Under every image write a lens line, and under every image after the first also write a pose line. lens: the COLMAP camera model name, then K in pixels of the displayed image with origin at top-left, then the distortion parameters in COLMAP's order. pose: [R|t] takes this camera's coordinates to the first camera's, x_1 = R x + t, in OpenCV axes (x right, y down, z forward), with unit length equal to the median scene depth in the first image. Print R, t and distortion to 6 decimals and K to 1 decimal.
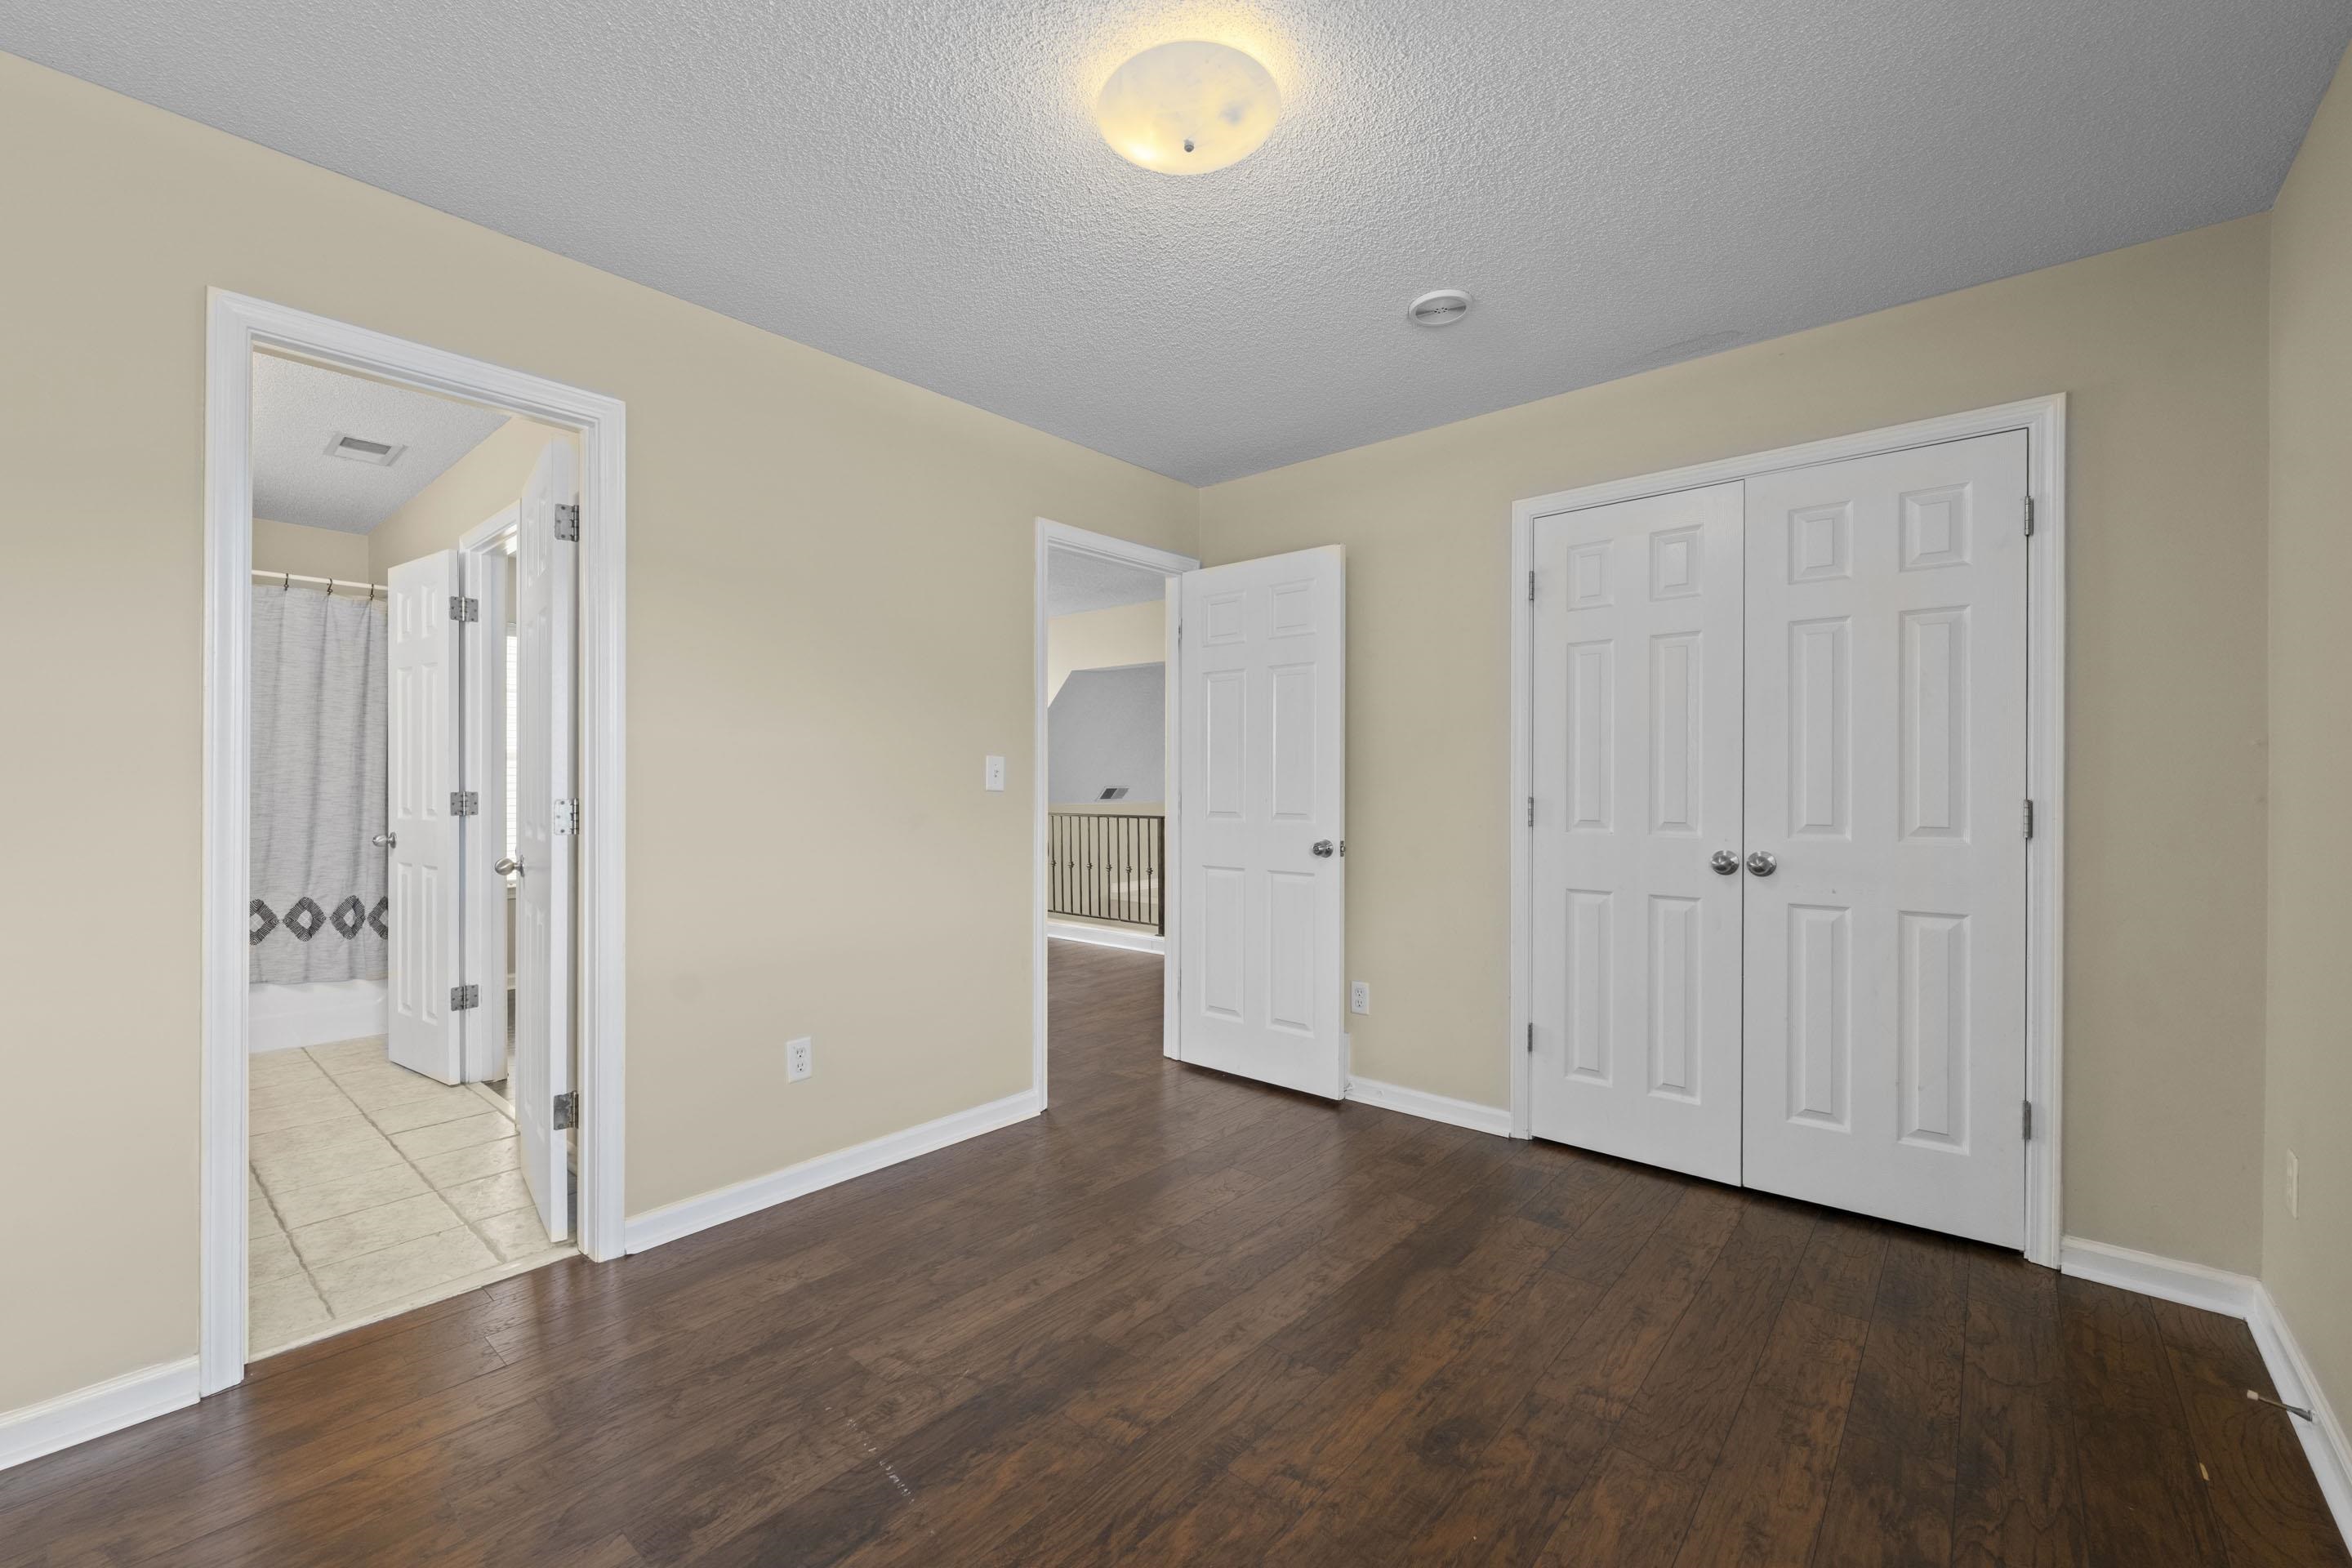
lens RADIAL K [[958.4, 0, 1183.5], [0, 958.4, 780.4], [0, 0, 1]] dist [0.001529, -0.000311]
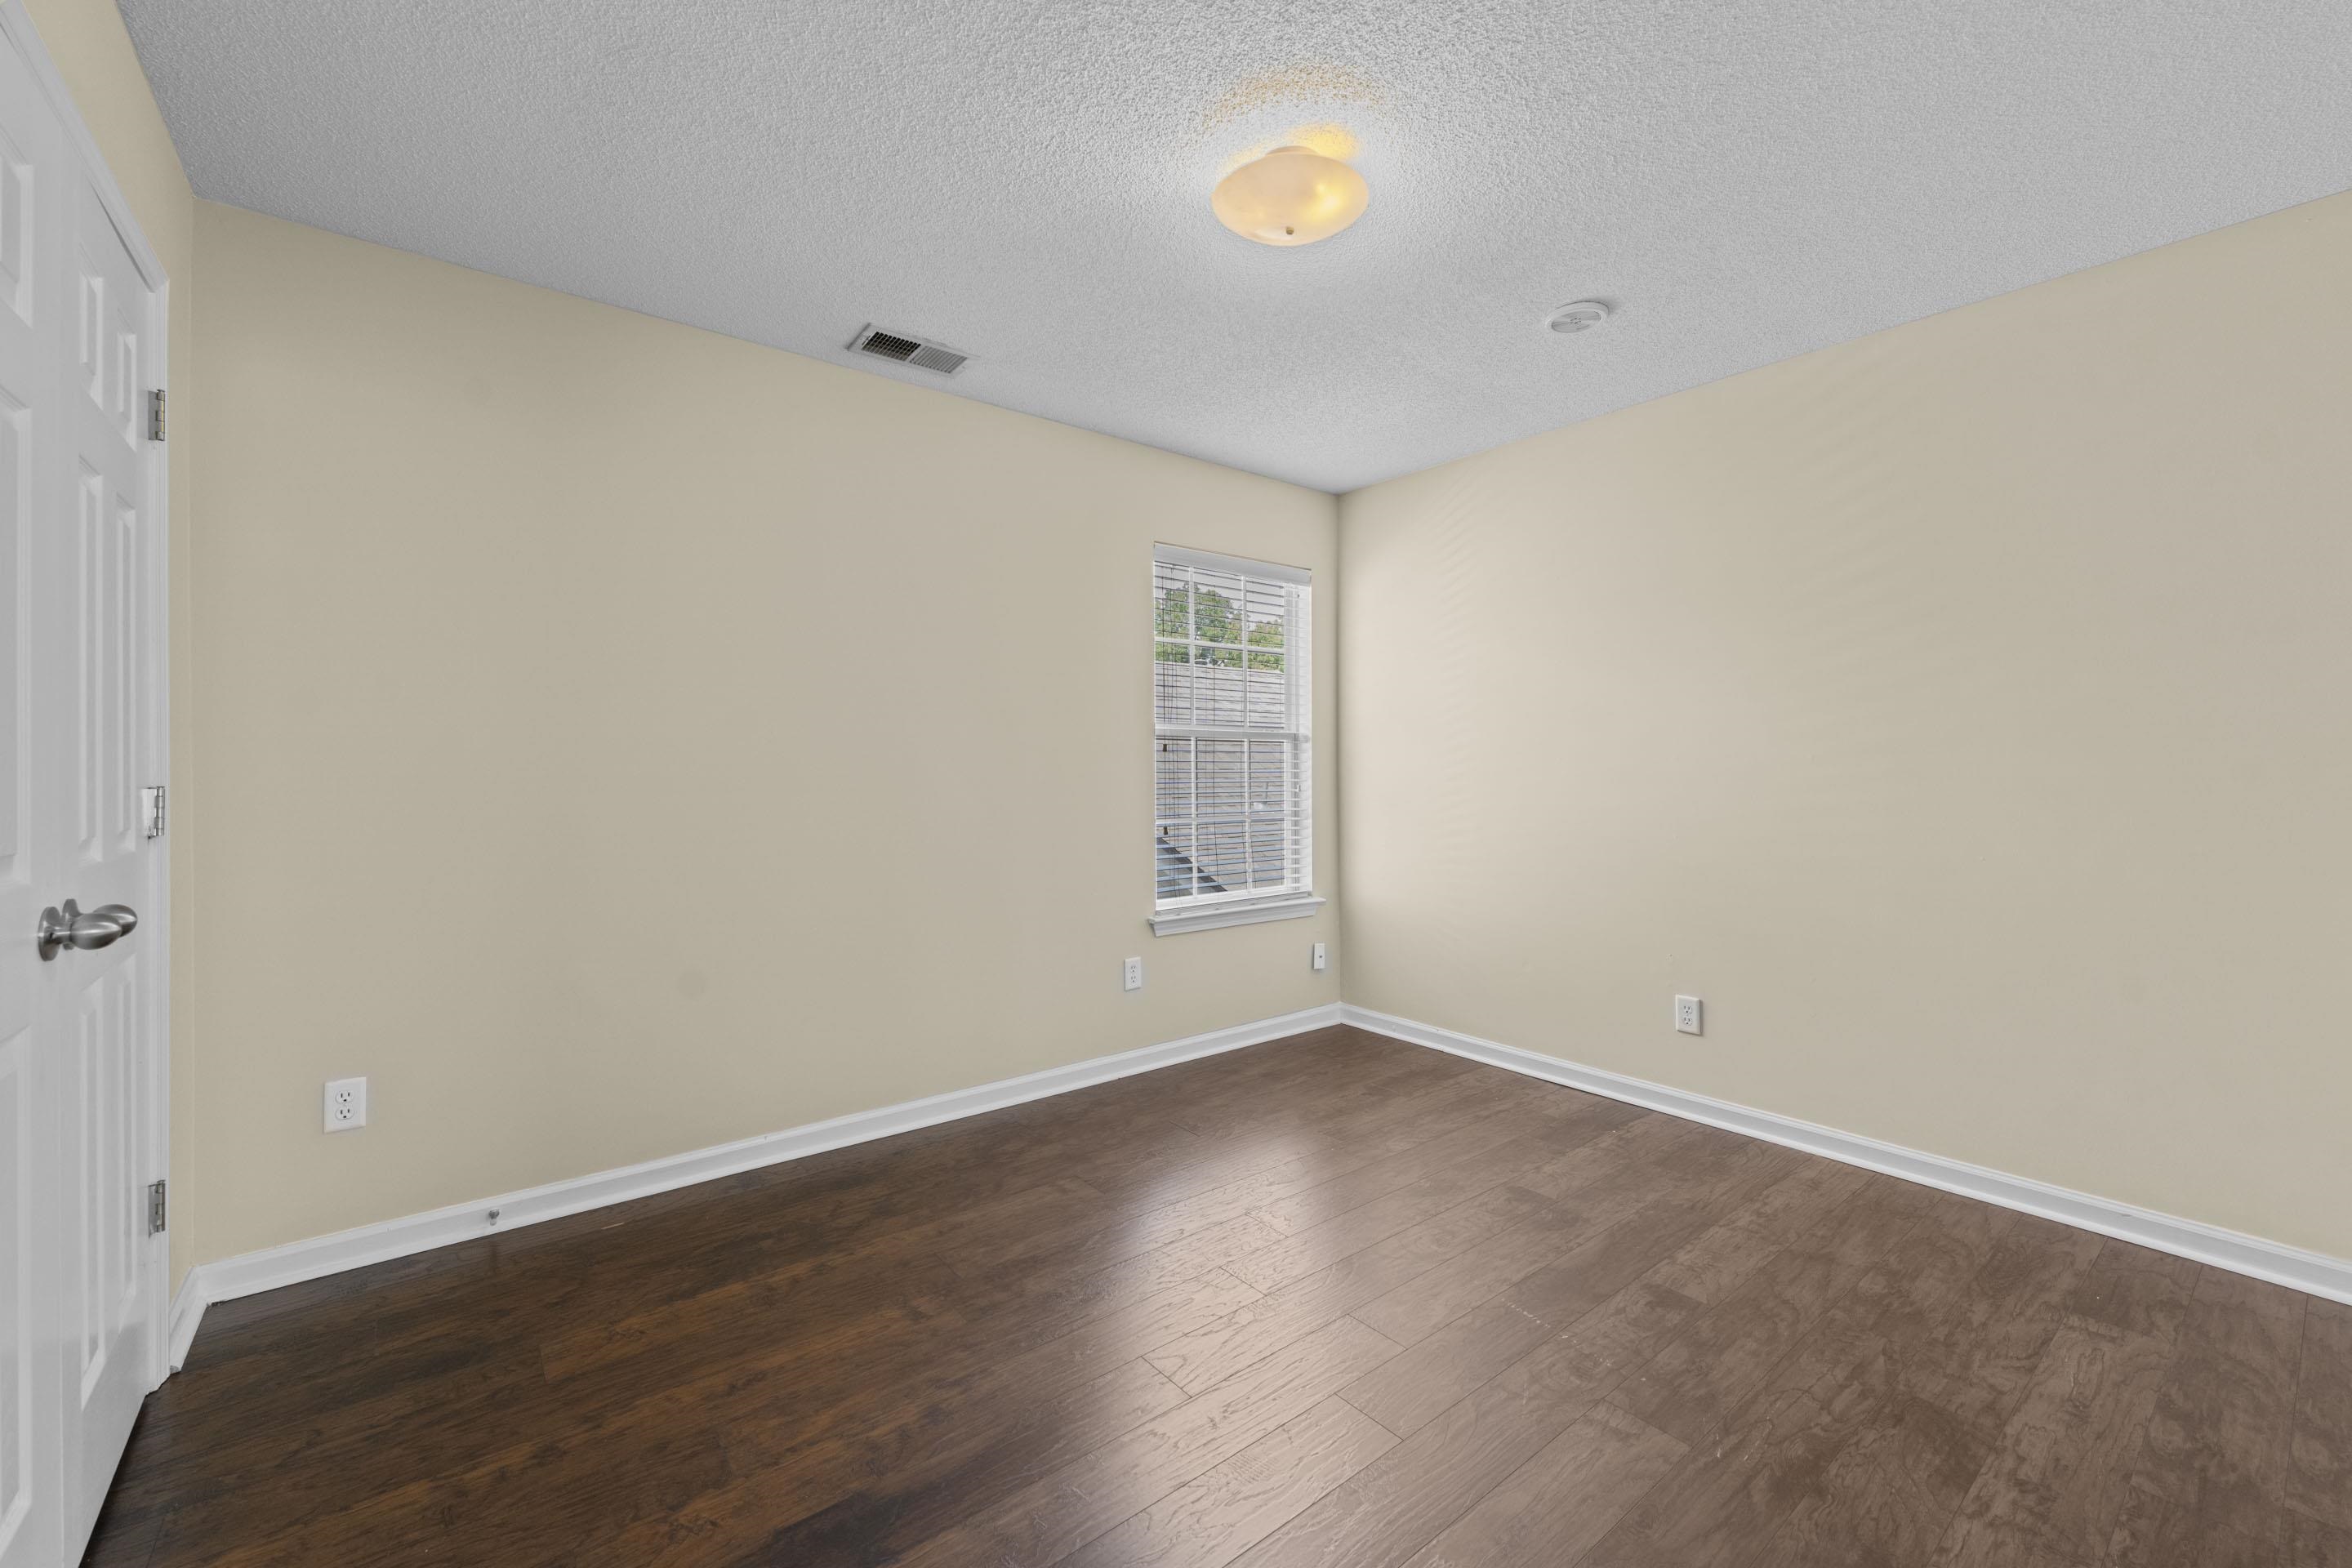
lens RADIAL K [[958.4, 0, 1179.7], [0, 958.4, 768.8], [0, 0, 1]] dist [0.001529, -0.000311]
pose [[-0.982323, 0.001086, 0.187191, -0.071735], [-0.000552, 0.999962, -0.008697, 0.016110], [-0.187194, -0.008646, -0.982285, 1.912071]]
